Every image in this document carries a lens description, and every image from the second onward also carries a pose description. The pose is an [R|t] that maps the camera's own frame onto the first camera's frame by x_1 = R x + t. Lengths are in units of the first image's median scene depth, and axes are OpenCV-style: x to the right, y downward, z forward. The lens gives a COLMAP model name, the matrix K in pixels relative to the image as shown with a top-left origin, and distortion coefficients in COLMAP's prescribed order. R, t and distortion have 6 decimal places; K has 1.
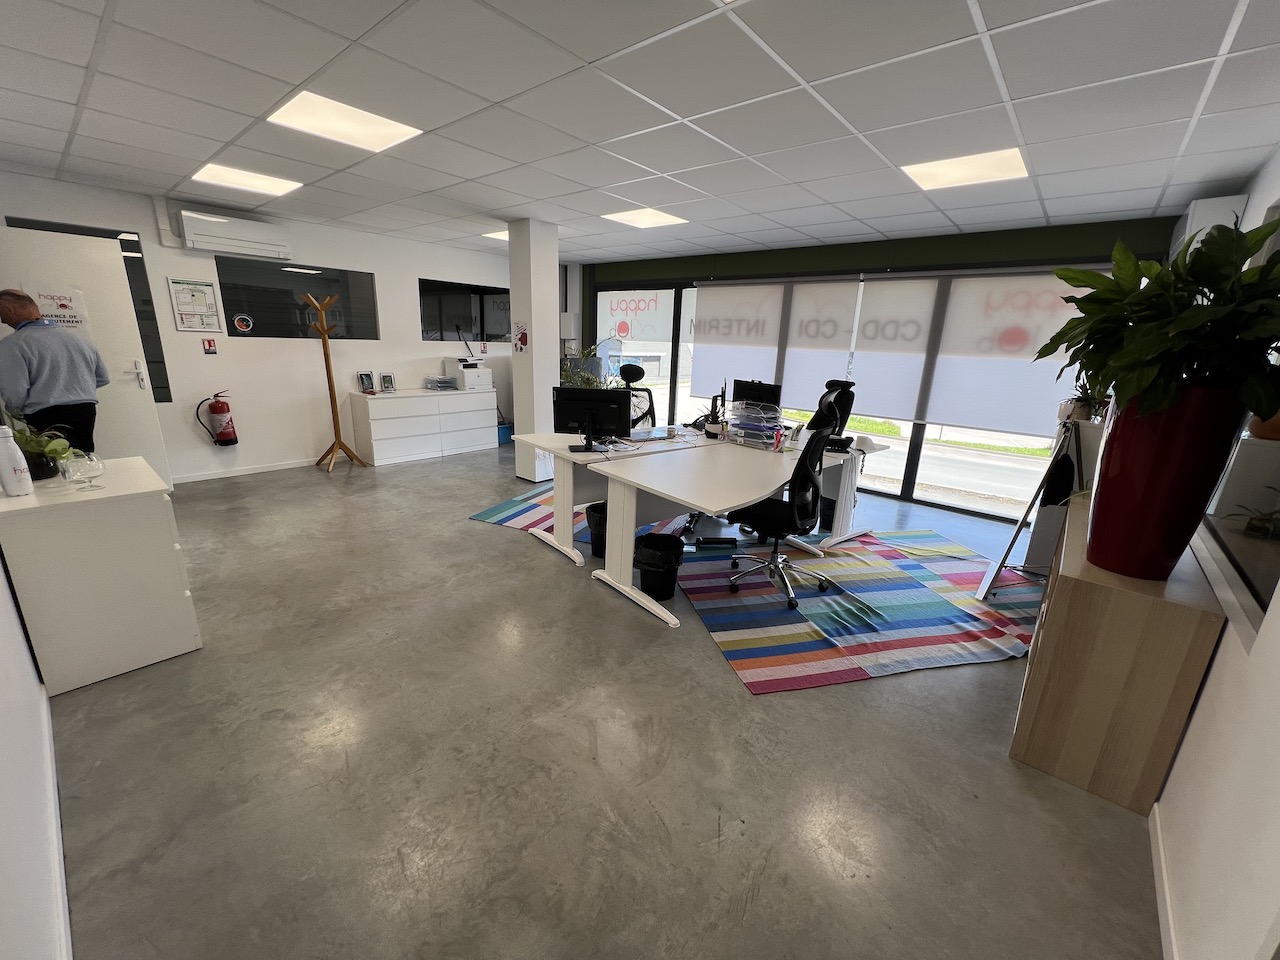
lens RADIAL K [[513.4, 0, 640.0], [0, 513.4, 480.0], [0, 0, 1]] dist [-0.001283, -0.000043]
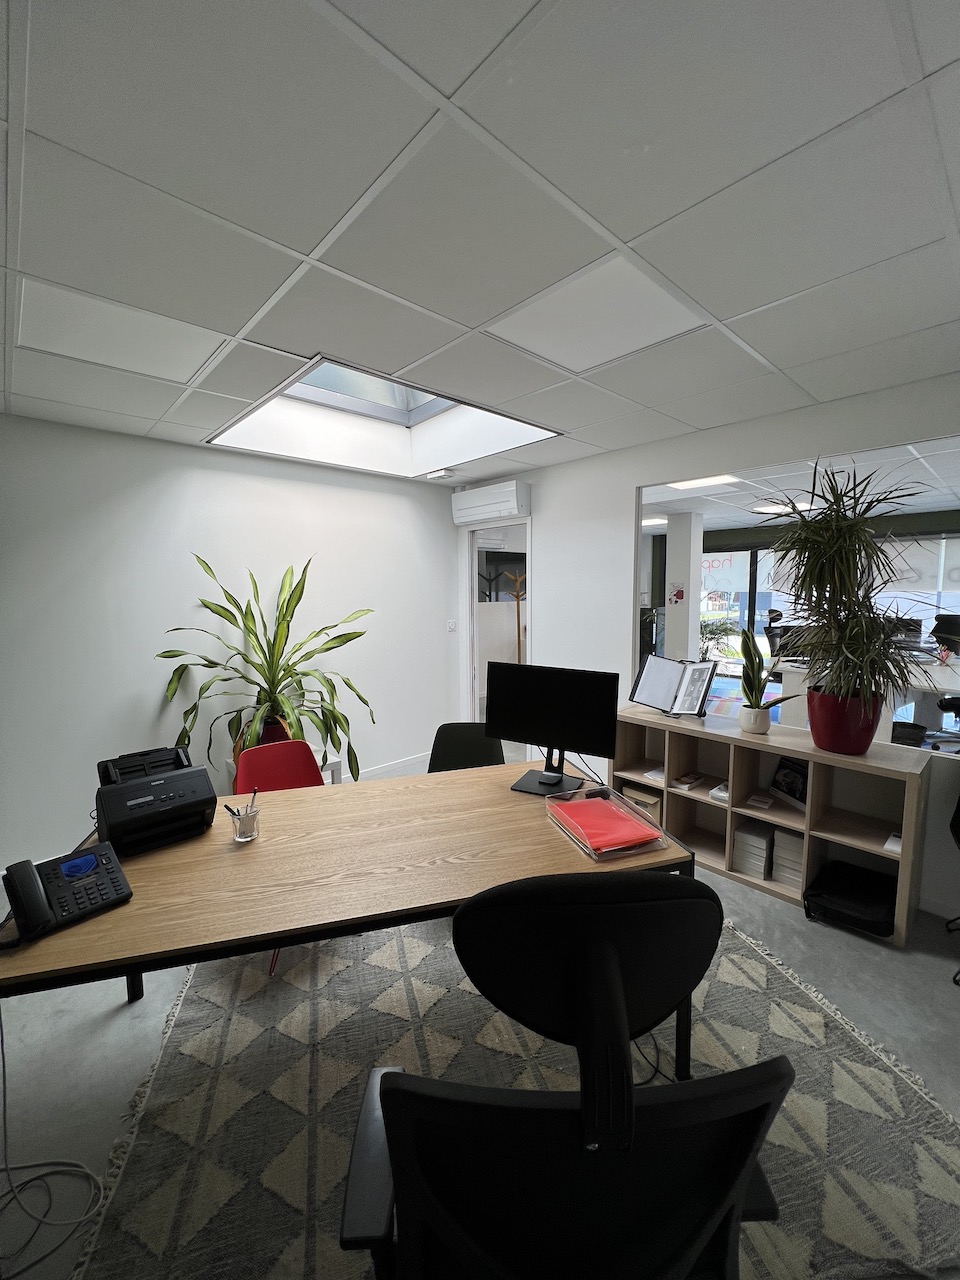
lens RADIAL K [[515.1, 0, 480.0], [0, 515.1, 640.0], [0, 0, 1]] dist [0.029265, 0.000036]
pose [[0.992456, -0.037117, -0.116850, -0.598859], [0.017496, 0.986195, -0.164658, 0.069518], [0.121348, 0.161372, 0.979405, -0.426266]]
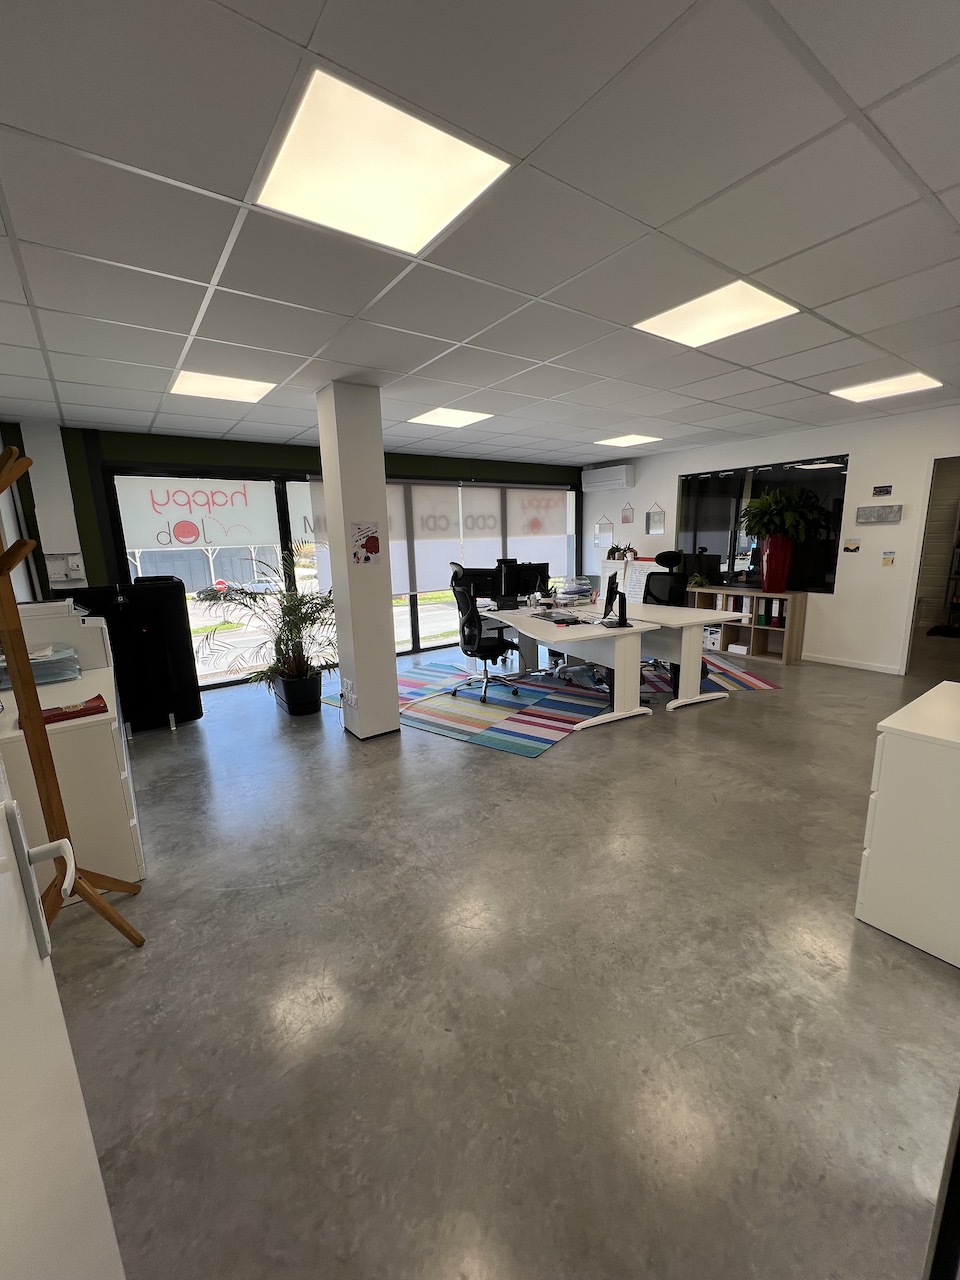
lens RADIAL K [[513.4, 0, 480.0], [0, 513.4, 640.0], [0, 0, 1]] dist [-0.001283, -0.000043]
pose [[0.226903, -0.237635, 0.944481, -0.900916], [0.297488, 0.940338, 0.165124, -0.219019], [-0.927370, 0.243505, 0.284059, 0.672947]]
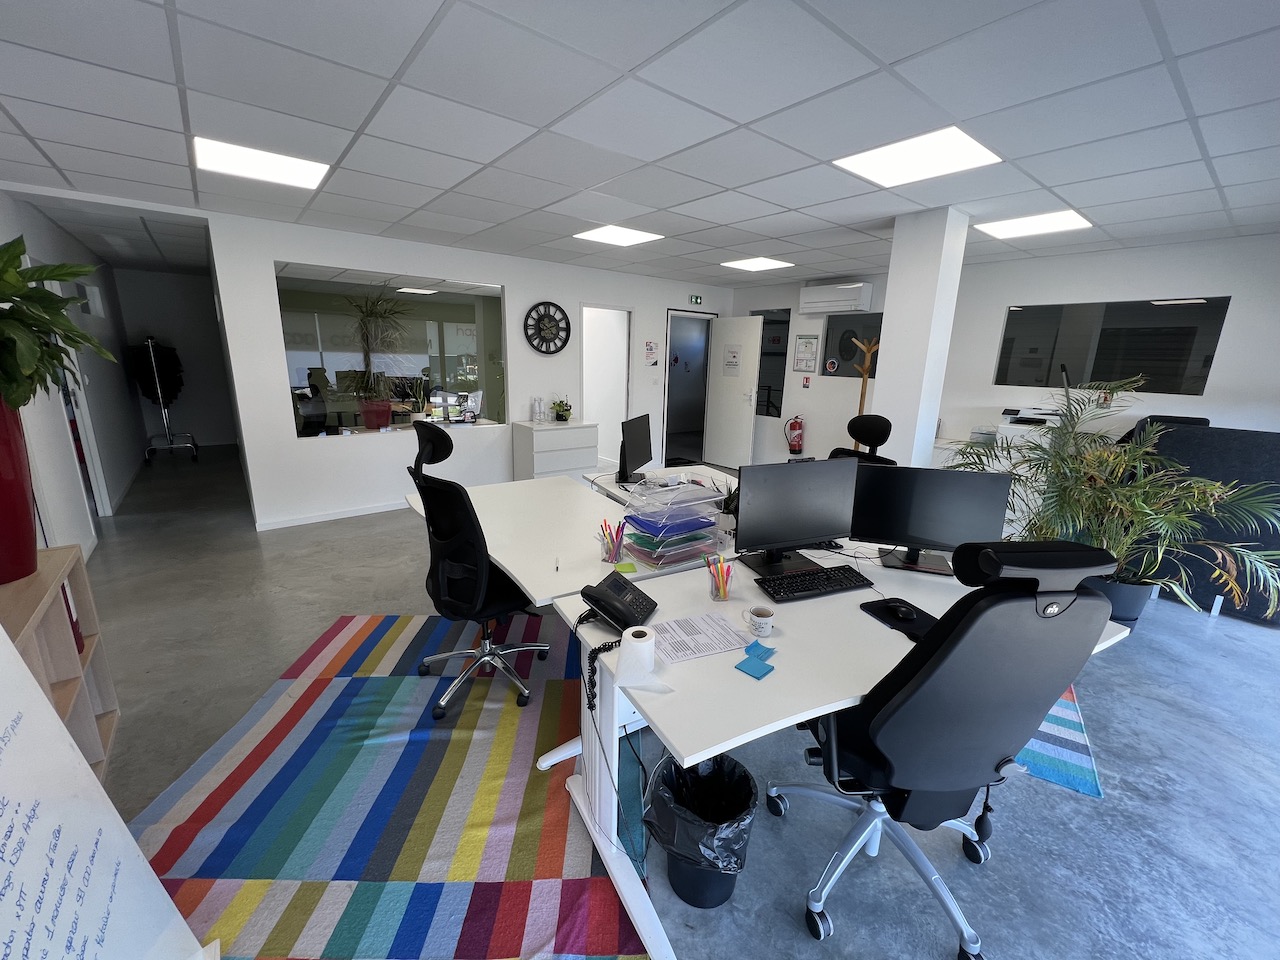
lens RADIAL K [[513.4, 0, 640.0], [0, 513.4, 480.0], [0, 0, 1]] dist [-0.001283, -0.000043]
pose [[-0.177326, 0.193361, -0.964970, 0.590562], [-0.292838, 0.925730, 0.239311, -0.210717], [0.939575, 0.325016, -0.107532, 0.790904]]
